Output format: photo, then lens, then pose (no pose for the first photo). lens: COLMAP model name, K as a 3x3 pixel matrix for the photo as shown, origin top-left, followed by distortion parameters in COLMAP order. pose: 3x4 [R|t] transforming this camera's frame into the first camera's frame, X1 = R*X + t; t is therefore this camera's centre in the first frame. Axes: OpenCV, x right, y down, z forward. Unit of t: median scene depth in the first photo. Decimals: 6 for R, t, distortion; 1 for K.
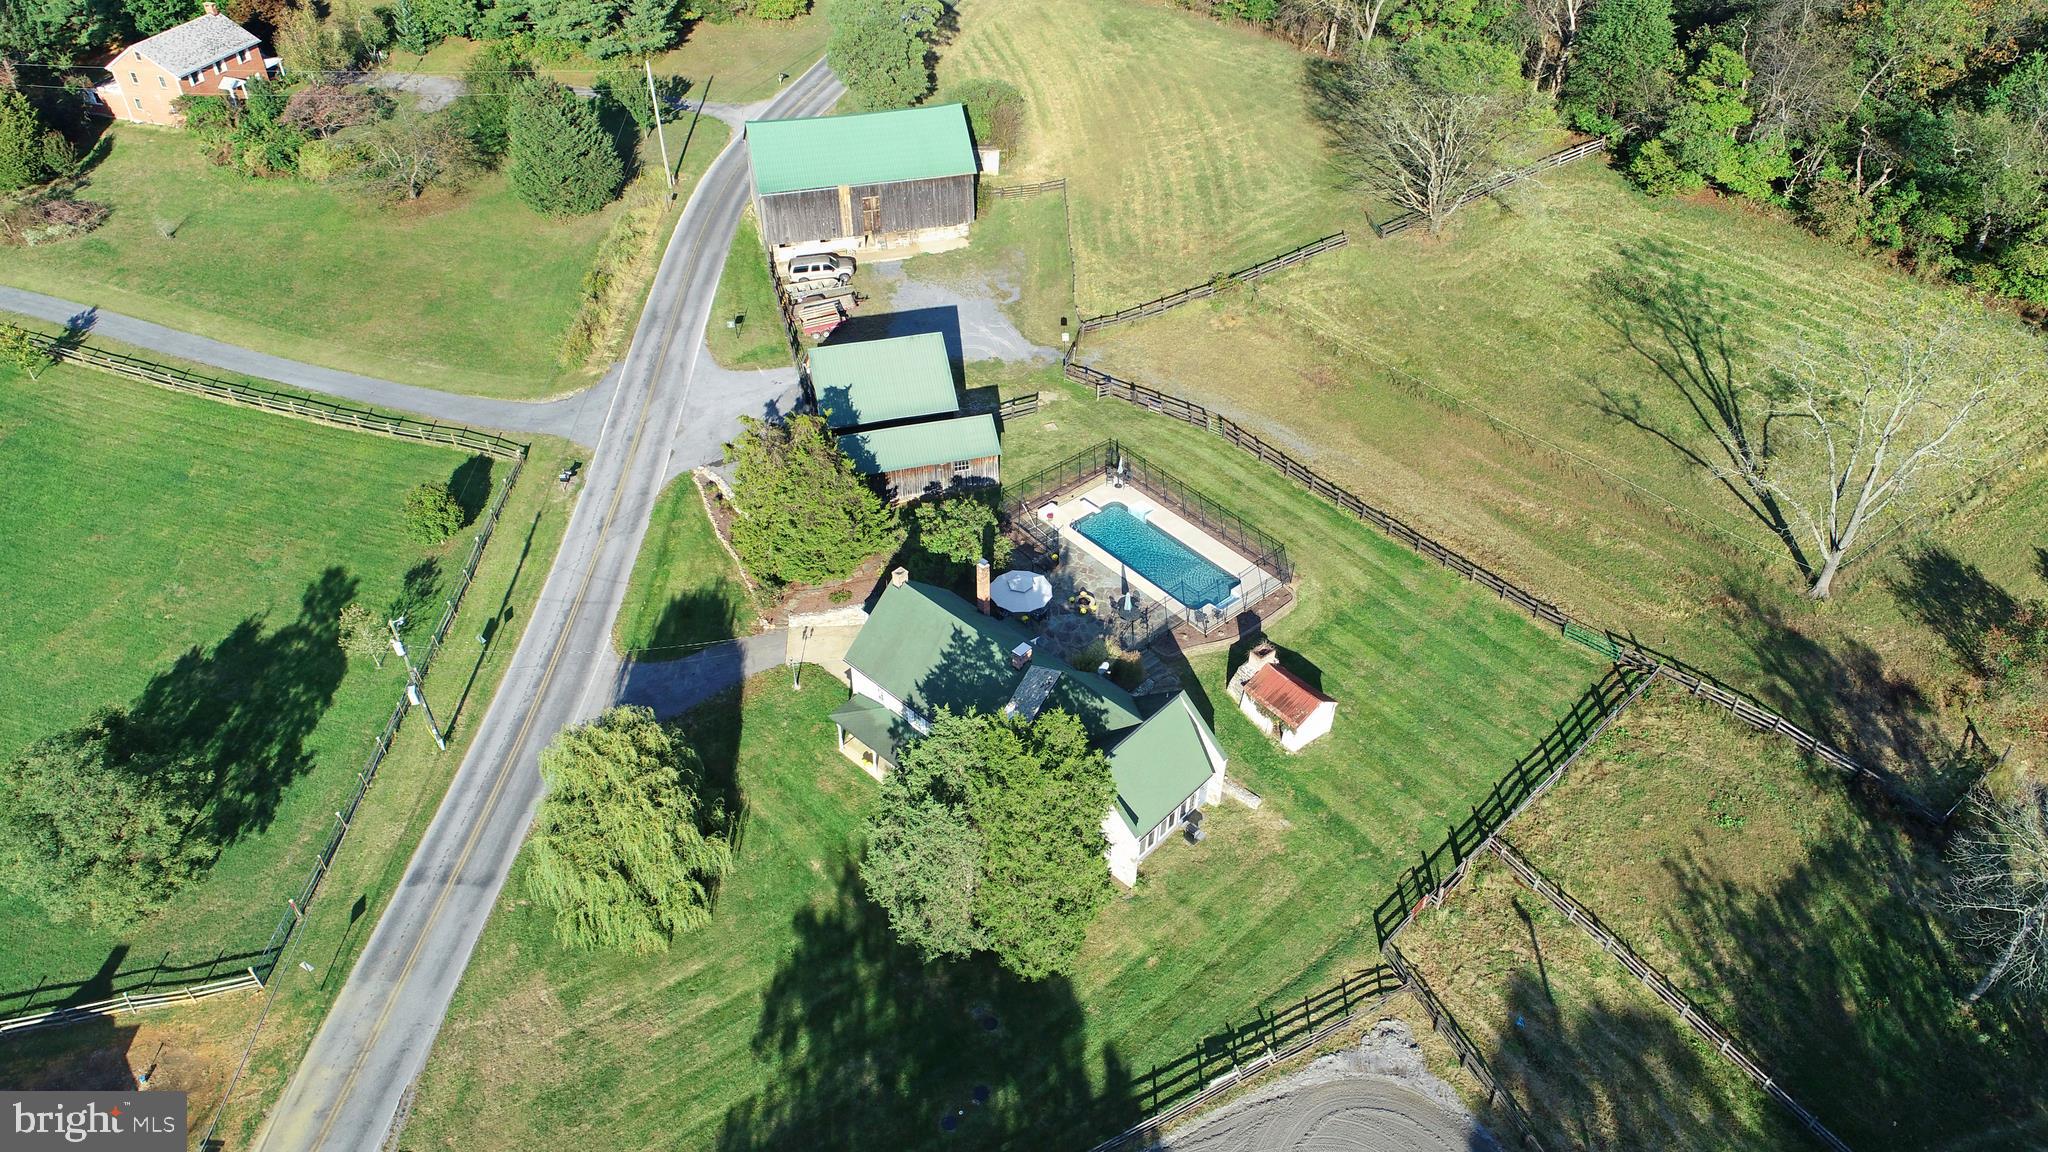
lens RADIAL K [[1369.8, 0, 1027.6], [0, 1369.8, 580.1], [0, 0, 1]] dist [0.003169, 0.000446]
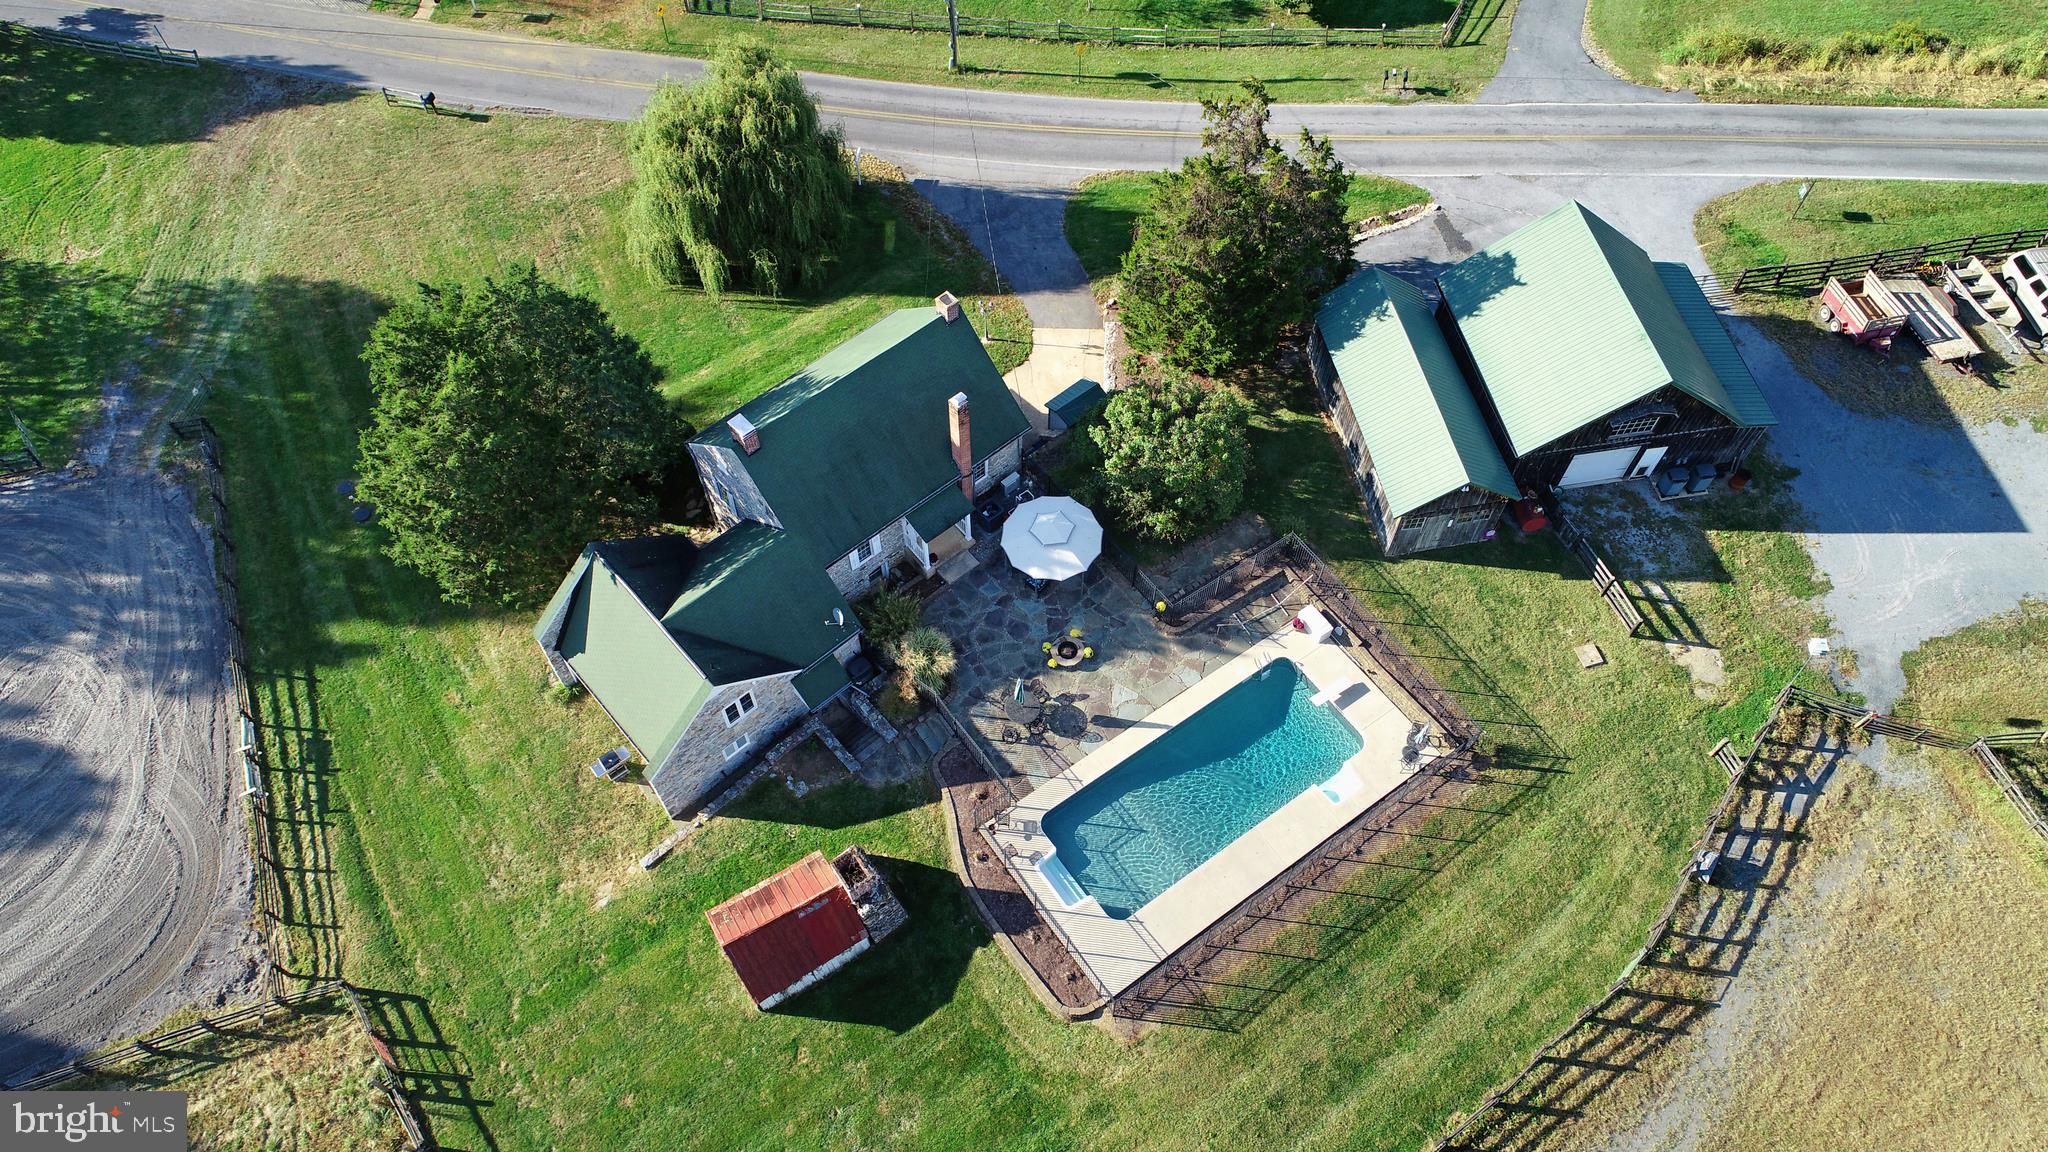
lens RADIAL K [[1406.3, 0, 1024.0], [0, 1406.3, 576.0], [0, 0, 1]] dist [0.001982, -0.000718]
pose [[-0.099847, 0.832163, -0.545467, 0.351062], [-0.643647, 0.364039, 0.673196, -0.398232], [0.758781, 0.418305, 0.499272, 0.652913]]
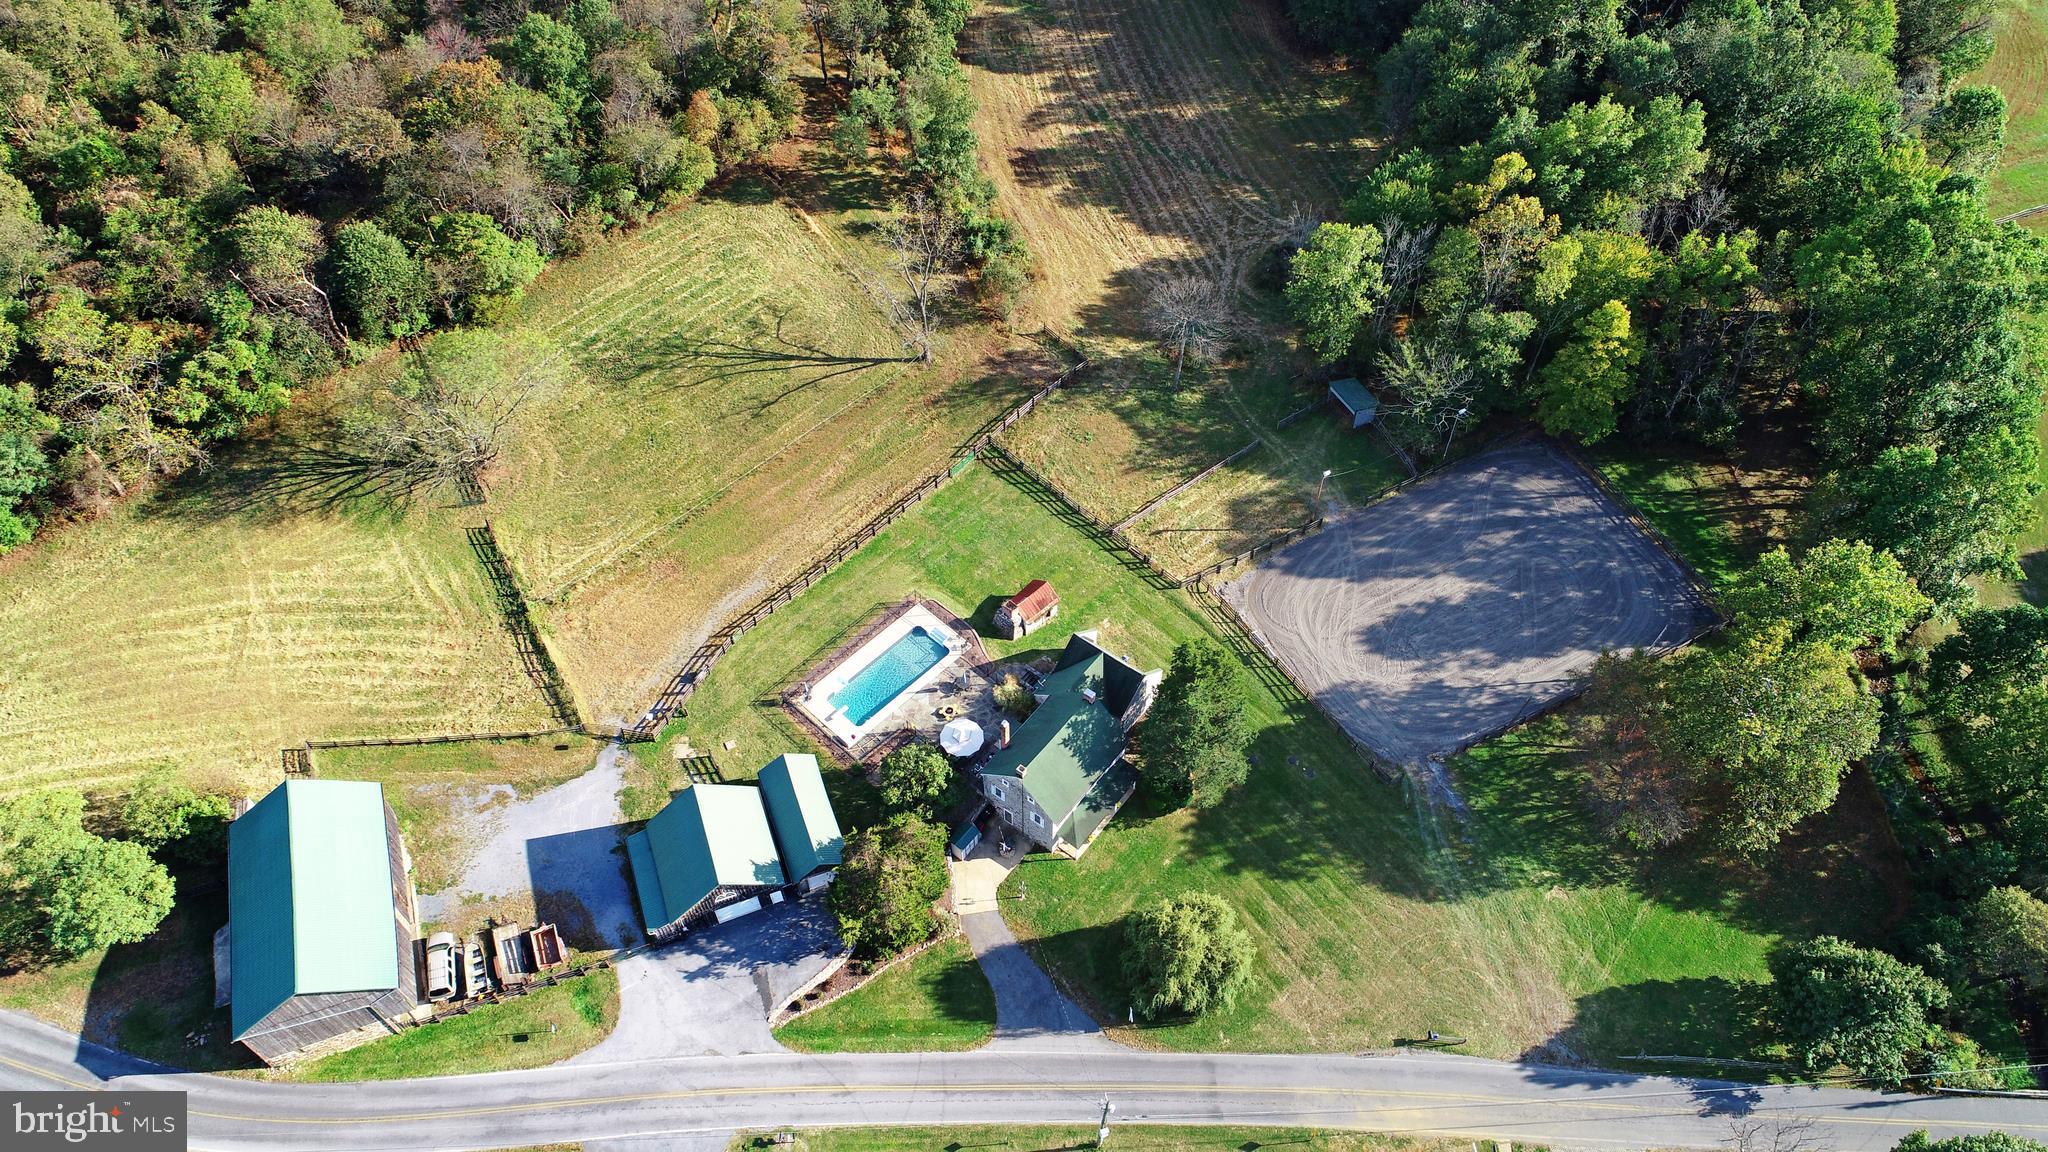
lens RADIAL K [[1395.4, 0, 1024.0], [0, 1395.4, 576.0], [0, 0, 1]] dist [0.000721, 0.001015]
pose [[-0.084617, -0.785293, 0.613315, -0.753260], [0.643891, 0.426648, 0.635119, -0.925547], [-0.760424, 0.448650, 0.469541, 0.176437]]
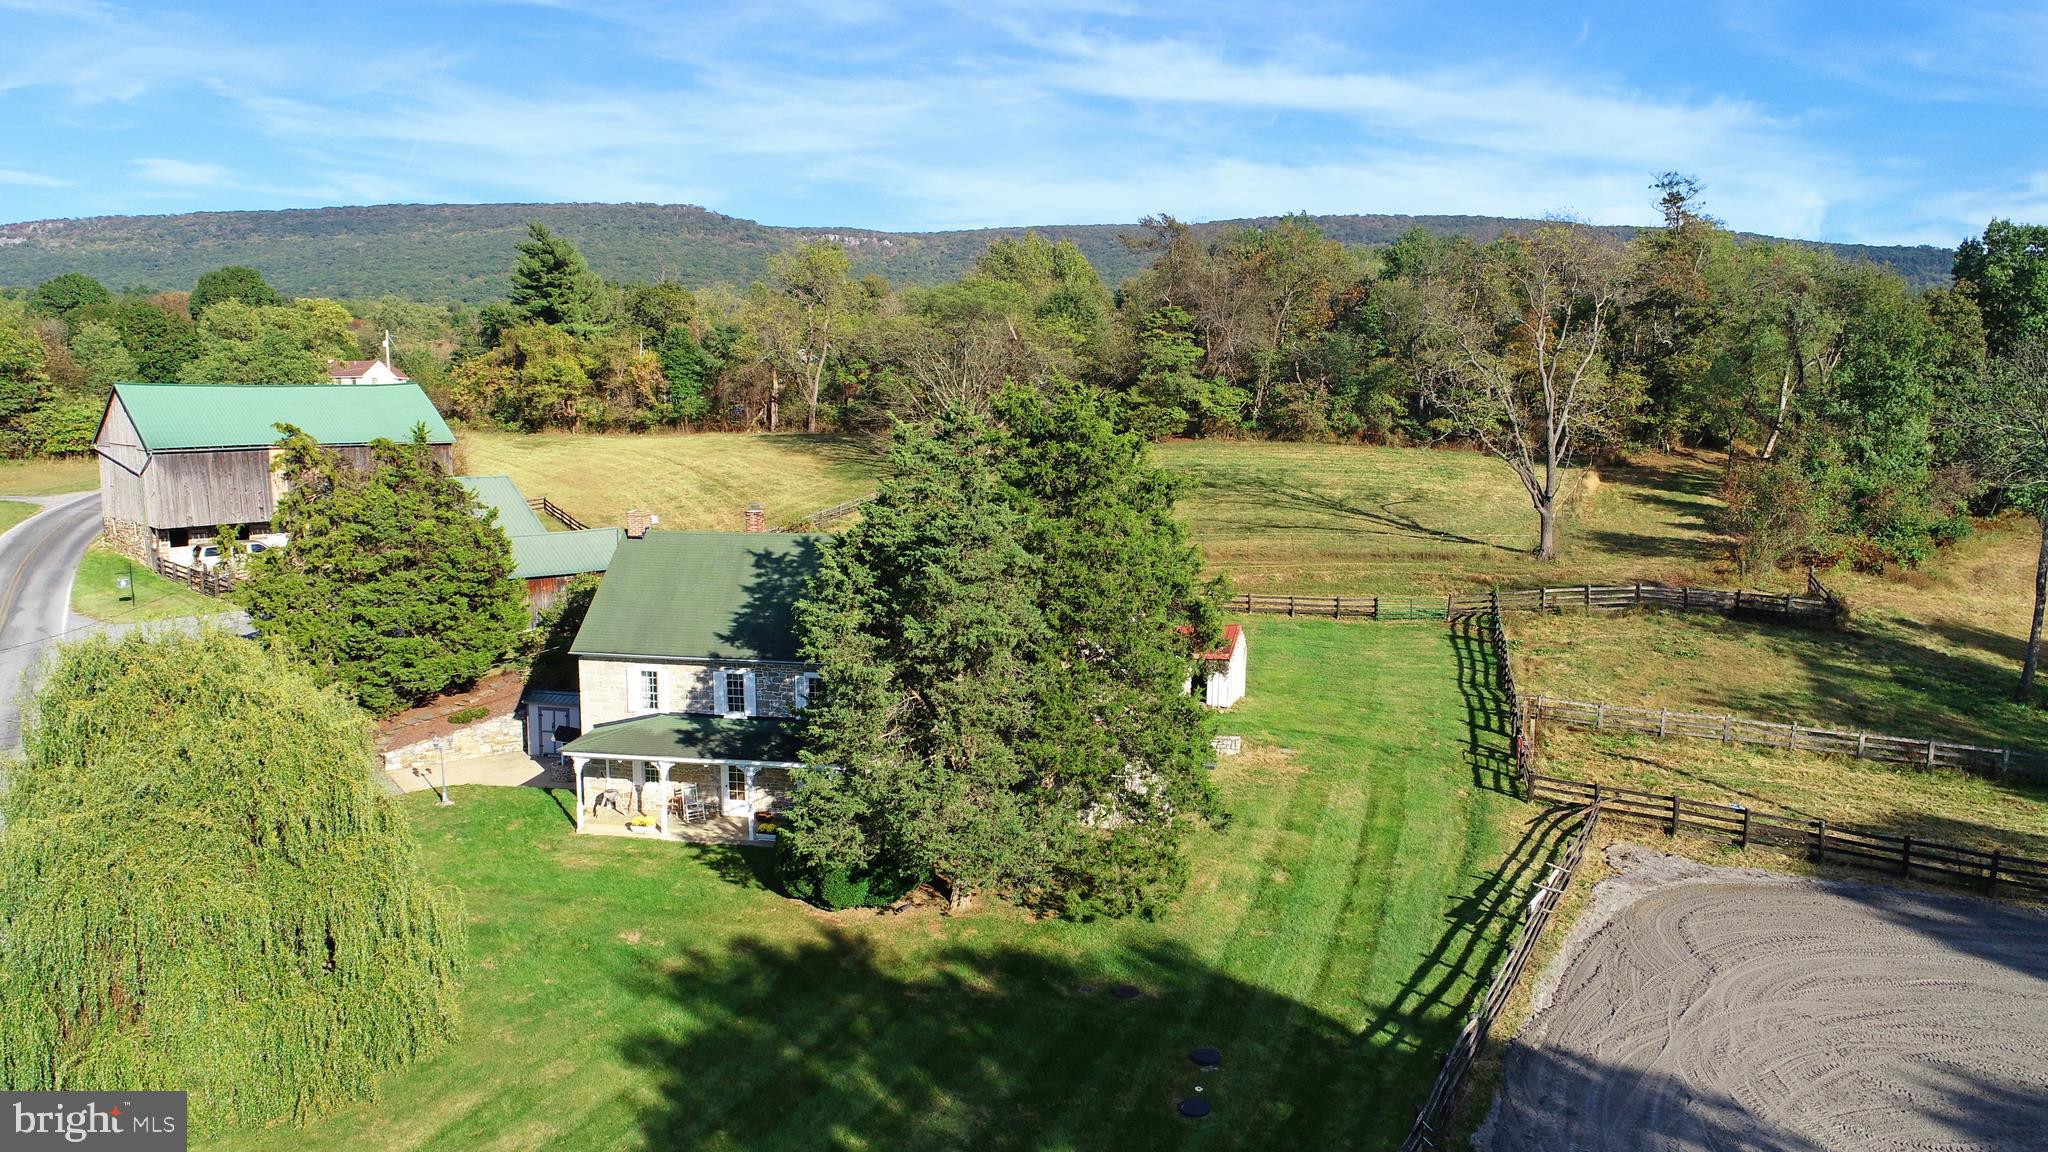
lens RADIAL K [[1388.3, 0, 1014.9], [0, 1388.3, 570.9], [0, 0, 1]] dist [-0.000367, -0.001357]
pose [[0.853790, -0.079128, 0.514568, -0.243711], [0.342256, 0.830093, -0.440235, 0.314264], [-0.392304, 0.551983, 0.735807, 0.425170]]
